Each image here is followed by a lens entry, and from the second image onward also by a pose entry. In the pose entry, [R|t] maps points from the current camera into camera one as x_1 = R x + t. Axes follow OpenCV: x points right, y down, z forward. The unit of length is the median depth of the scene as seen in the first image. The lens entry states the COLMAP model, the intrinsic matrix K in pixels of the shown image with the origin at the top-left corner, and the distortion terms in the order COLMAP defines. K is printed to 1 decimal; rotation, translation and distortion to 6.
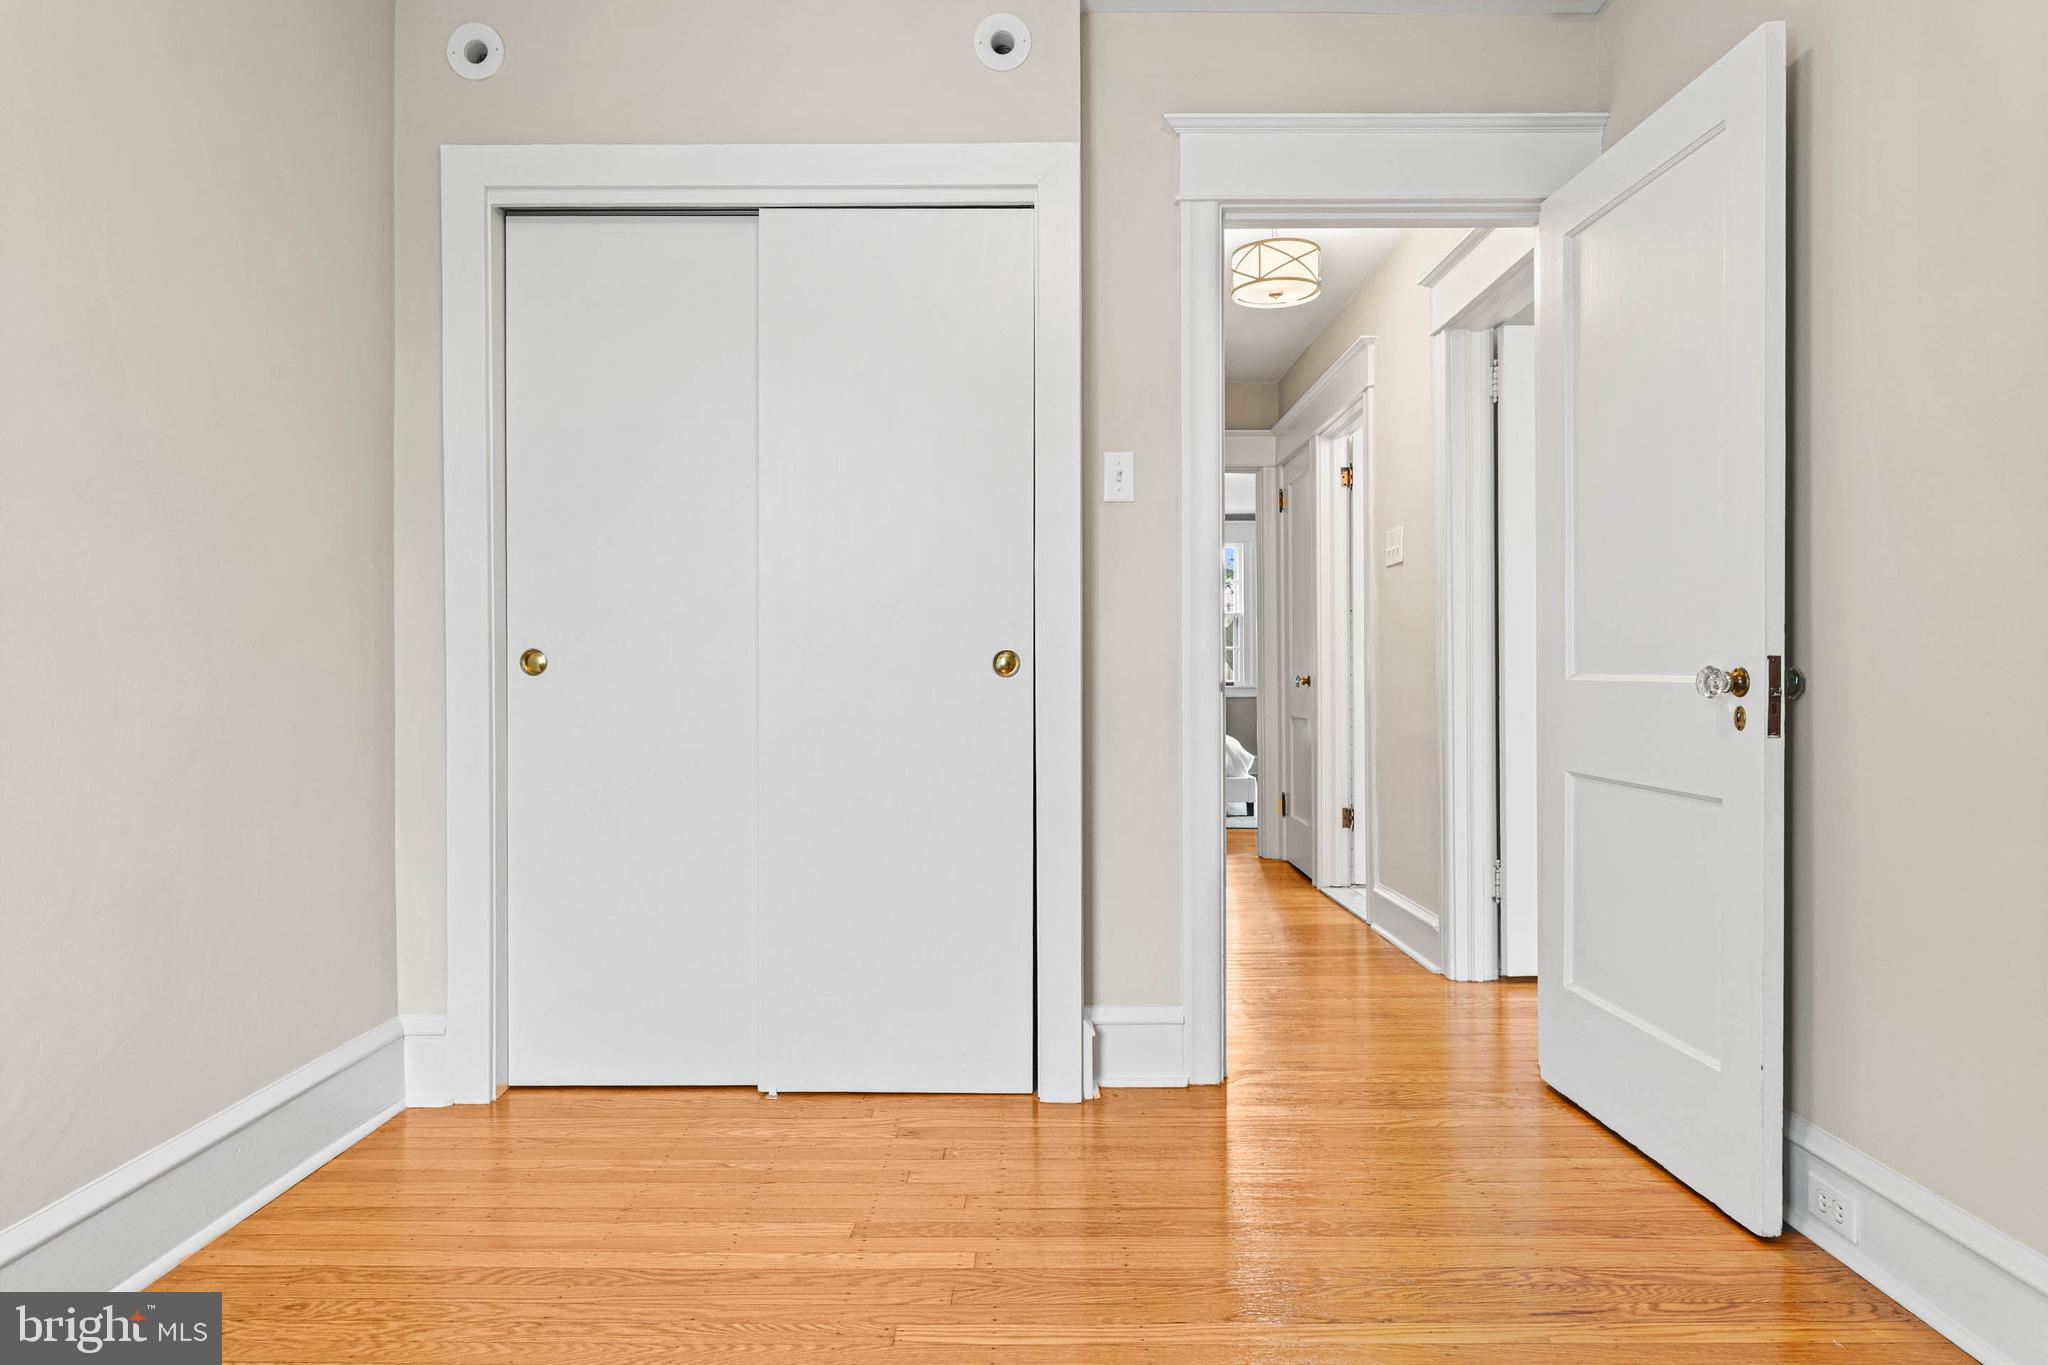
lens RADIAL K [[1204.8, 0, 1023.1], [0, 1204.8, 677.3], [0, 0, 1]] dist [-0.003074, -0.000237]
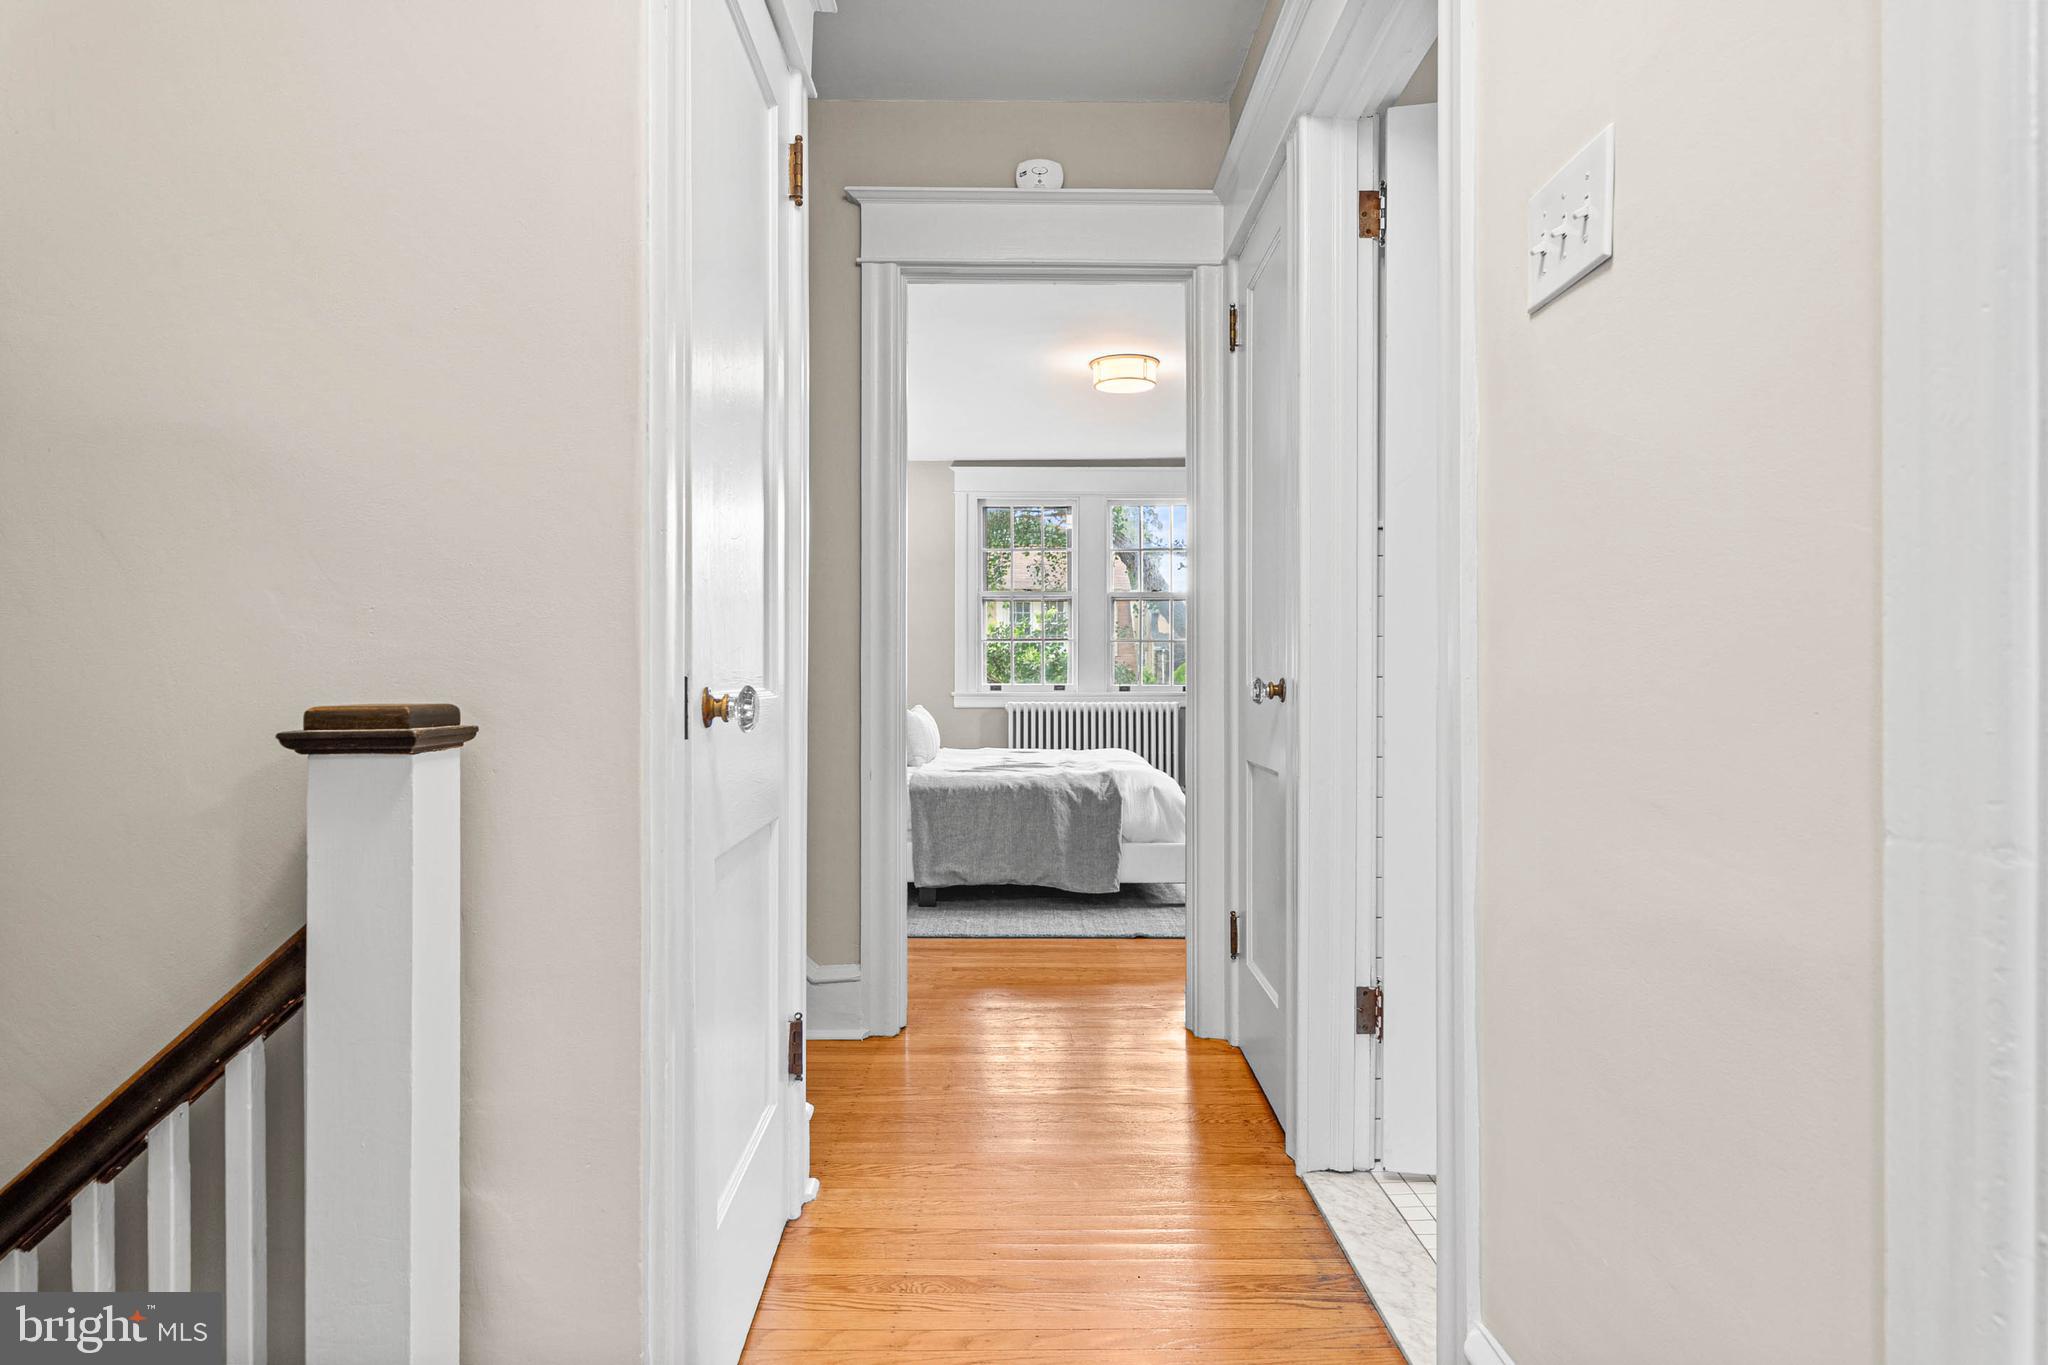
lens RADIAL K [[1204.8, 0, 1021.4], [0, 1204.8, 678.9], [0, 0, 1]] dist [-0.003074, -0.000237]
pose [[0.999987, 0.004190, 0.002836, 0.133241], [-0.004211, 0.999963, 0.007474, -0.004014], [-0.002804, -0.007486, 0.999968, 0.528470]]
